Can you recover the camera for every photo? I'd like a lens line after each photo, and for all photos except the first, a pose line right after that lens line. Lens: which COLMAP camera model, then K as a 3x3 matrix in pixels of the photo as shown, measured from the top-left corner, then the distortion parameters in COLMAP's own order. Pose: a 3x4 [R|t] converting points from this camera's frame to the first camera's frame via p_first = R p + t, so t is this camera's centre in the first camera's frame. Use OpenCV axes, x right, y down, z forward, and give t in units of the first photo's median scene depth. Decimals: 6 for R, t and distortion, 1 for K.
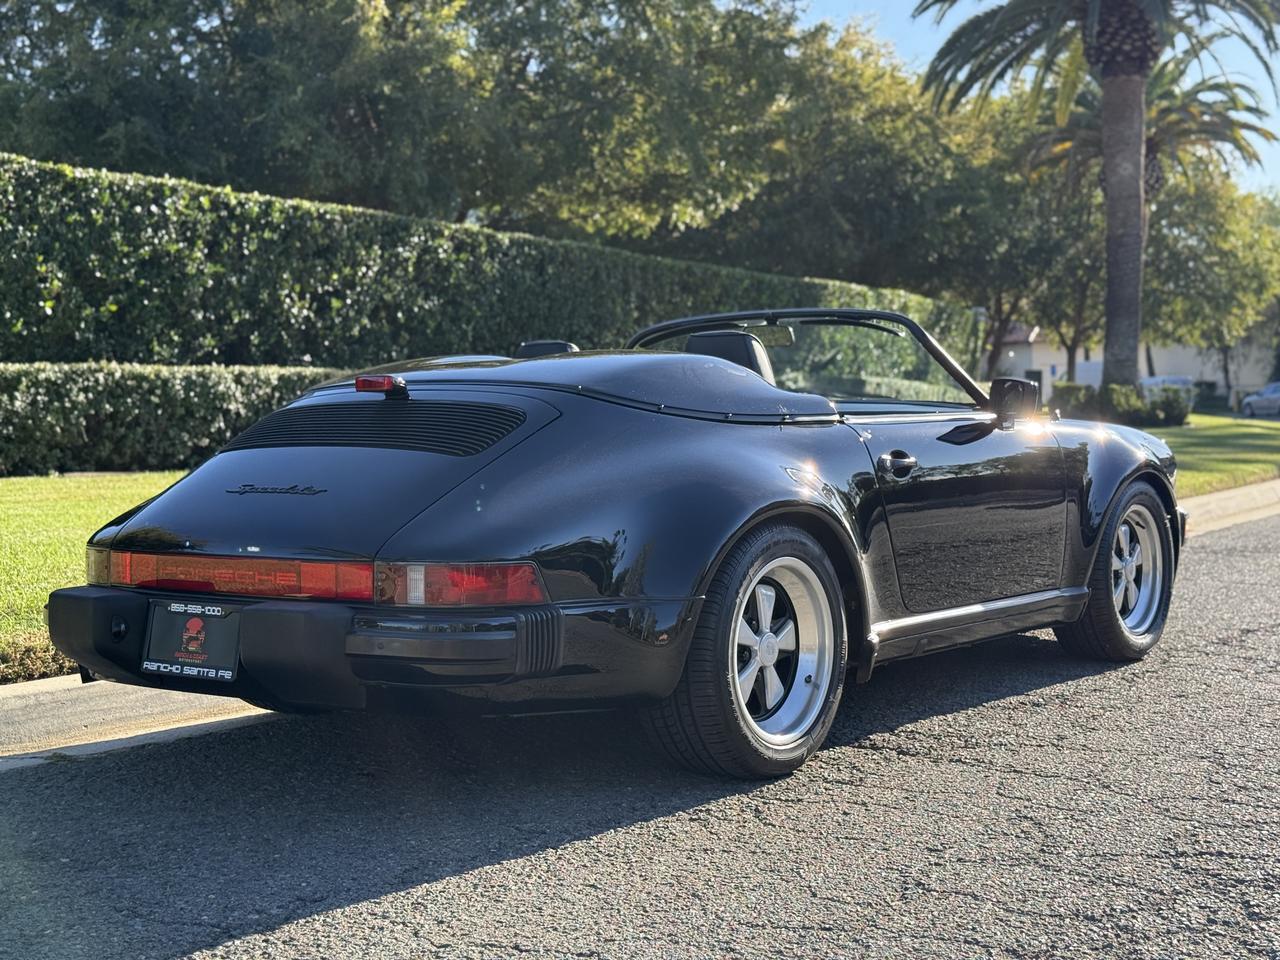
lens RADIAL K [[1816.3, 0, 650.9], [0, 1816.3, 474.2], [0, 0, 1]] dist [0.124585, 0.000000]
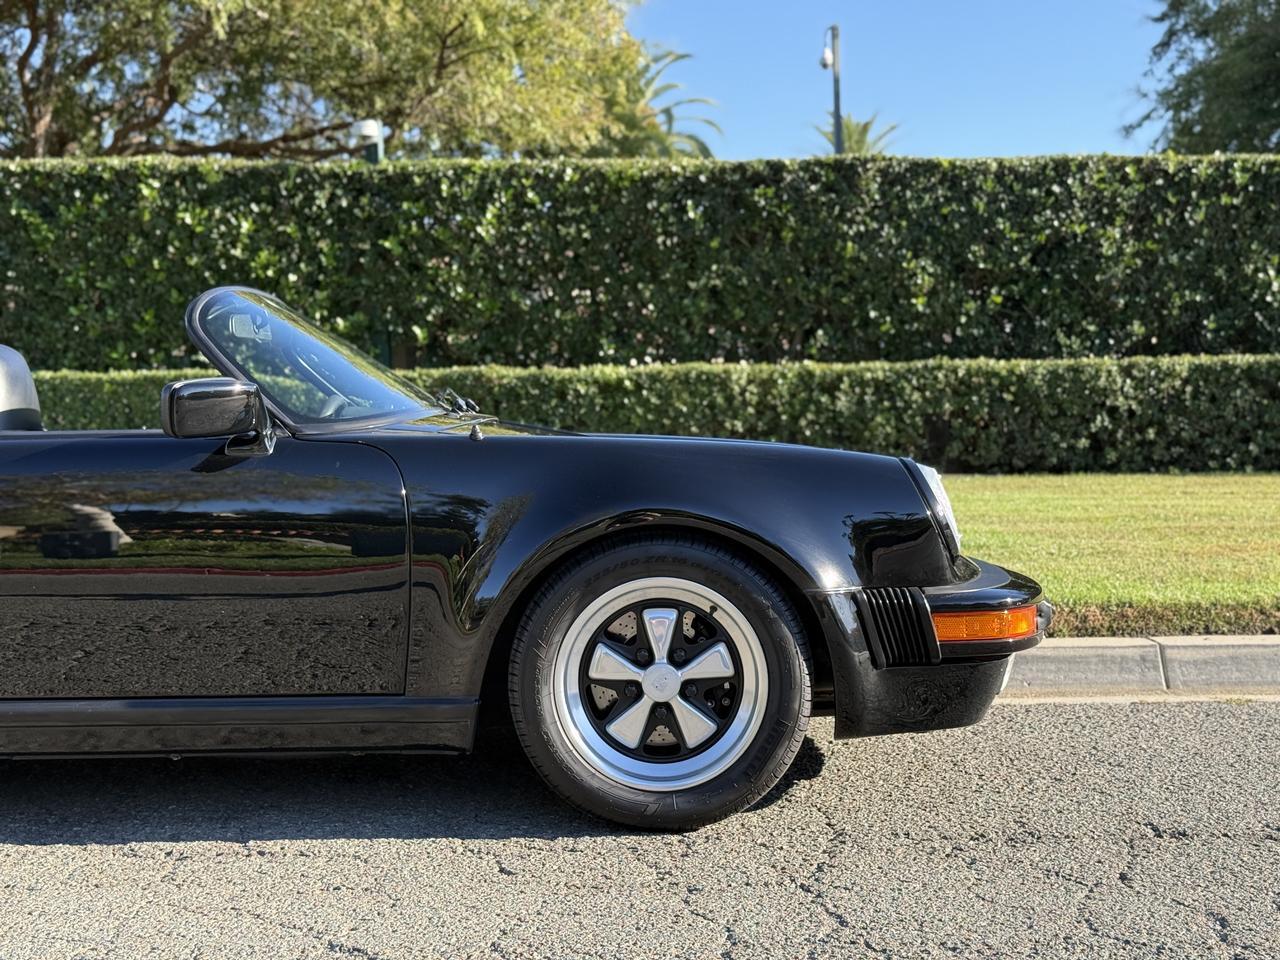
lens RADIAL K [[1816.3, 0, 645.5], [0, 1816.3, 481.8], [0, 0, 1]] dist [0.124585, 0.000000]
pose [[0.608134, 0.027200, -0.793368, 0.340882], [-0.019655, 0.999622, 0.019205, -0.011767], [0.793591, 0.003915, 0.608439, 0.287170]]
